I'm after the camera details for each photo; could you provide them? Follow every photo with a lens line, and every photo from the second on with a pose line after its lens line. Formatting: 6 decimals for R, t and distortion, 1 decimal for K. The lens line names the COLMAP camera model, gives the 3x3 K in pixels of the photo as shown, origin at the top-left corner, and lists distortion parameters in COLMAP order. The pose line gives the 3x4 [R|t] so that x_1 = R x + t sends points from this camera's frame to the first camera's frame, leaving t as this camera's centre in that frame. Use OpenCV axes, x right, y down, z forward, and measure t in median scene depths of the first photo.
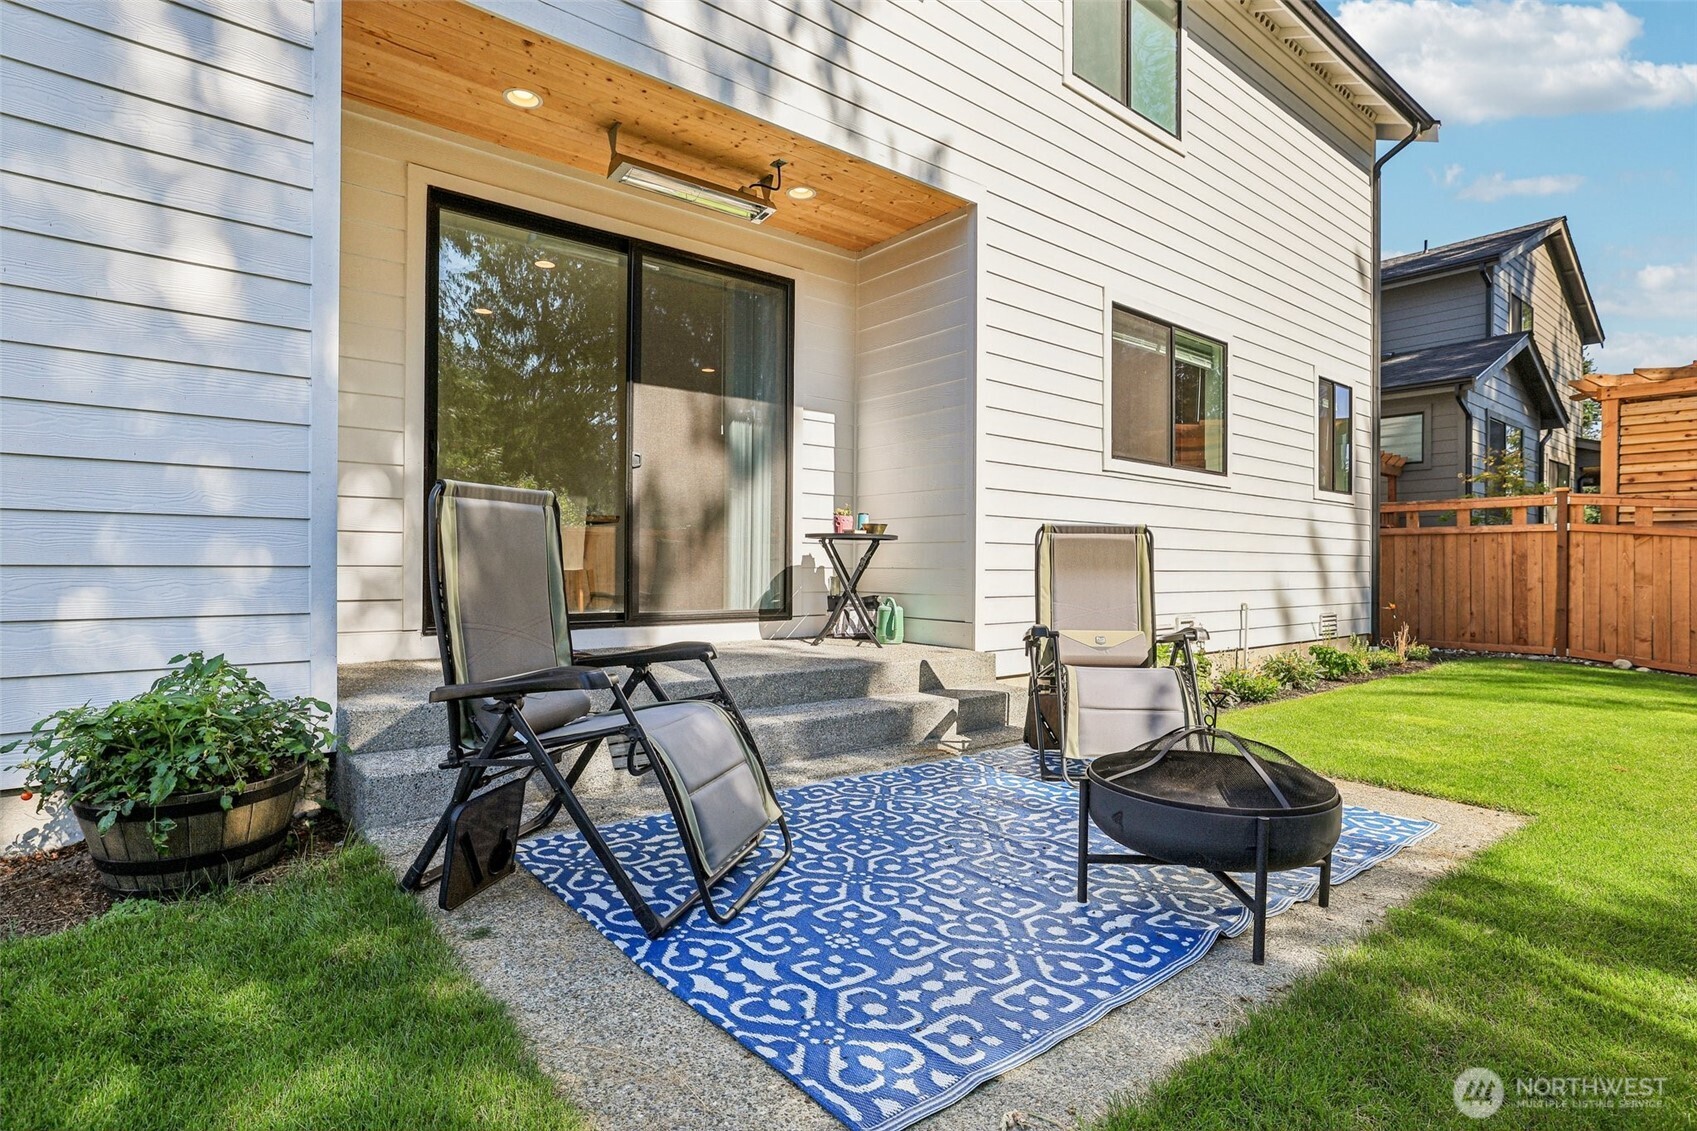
lens RADIAL K [[863.6, 0, 848.5], [0, 863.6, 565.5], [0, 0, 1]] dist [-0.045689, 0.031249]
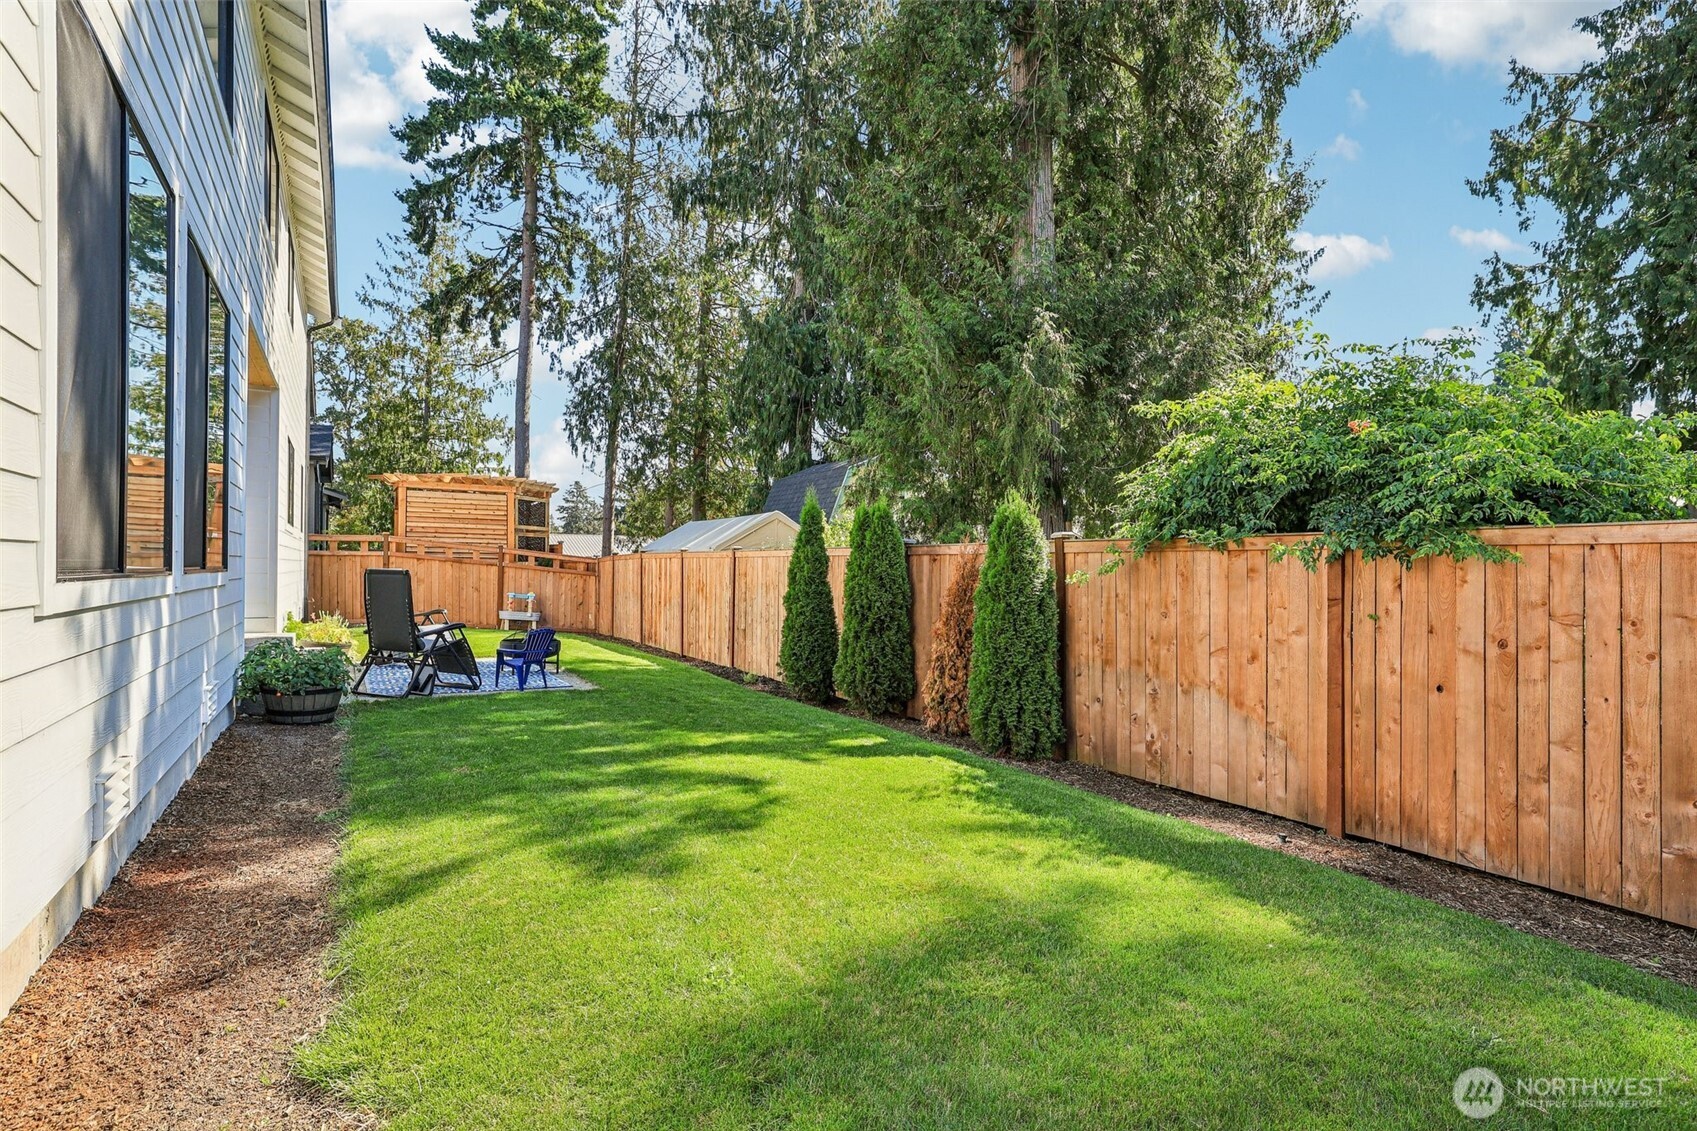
lens RADIAL K [[835.1, 0, 848.5], [0, 835.1, 565.5], [0, 0, 1]] dist [-0.025522, 0.026717]
pose [[0.145105, -0.004446, 0.989406, -0.830862], [-0.006966, 0.999961, 0.005515, -0.036527], [-0.989392, -0.007692, 0.145068, -0.271430]]
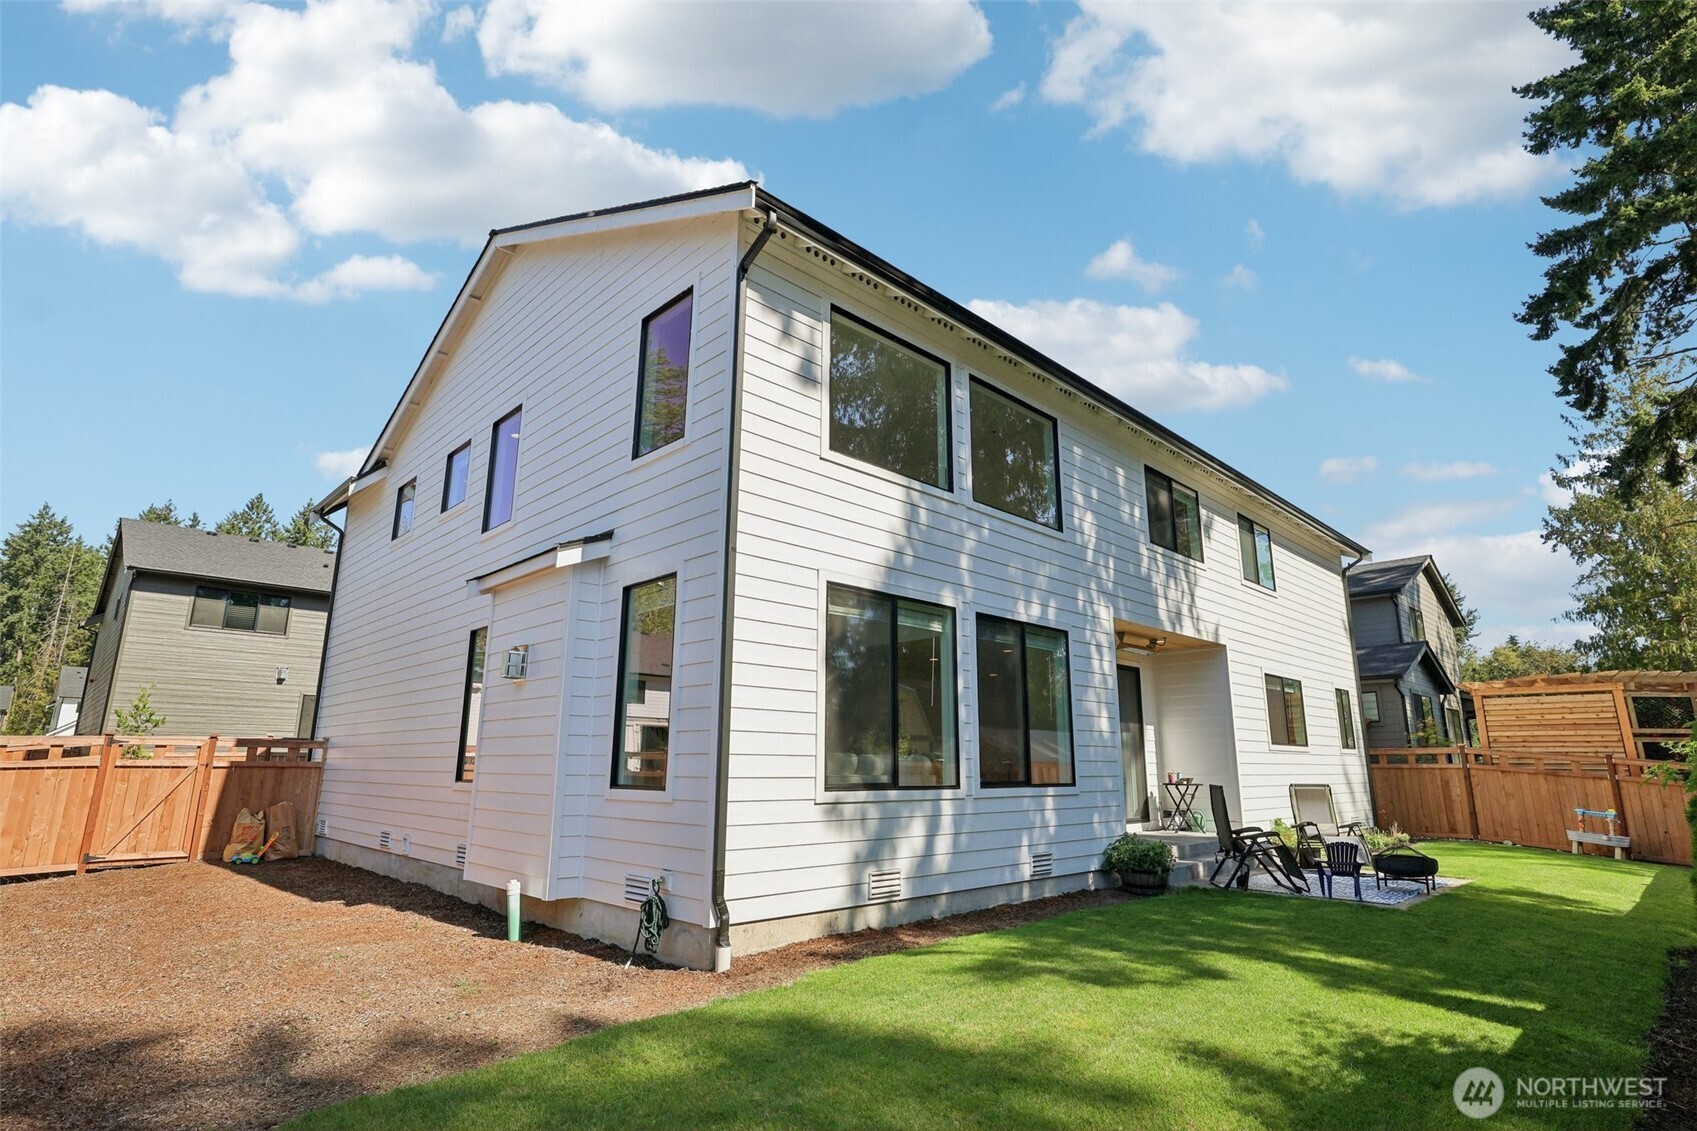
lens RADIAL K [[863.6, 0, 848.5], [0, 863.6, 565.5], [0, 0, 1]] dist [-0.045689, 0.031249]
pose [[0.996116, 0.019966, 0.085759, -0.661205], [0.000209, 0.973413, -0.229059, -0.047315], [-0.088052, 0.228187, 0.969628, -0.772221]]
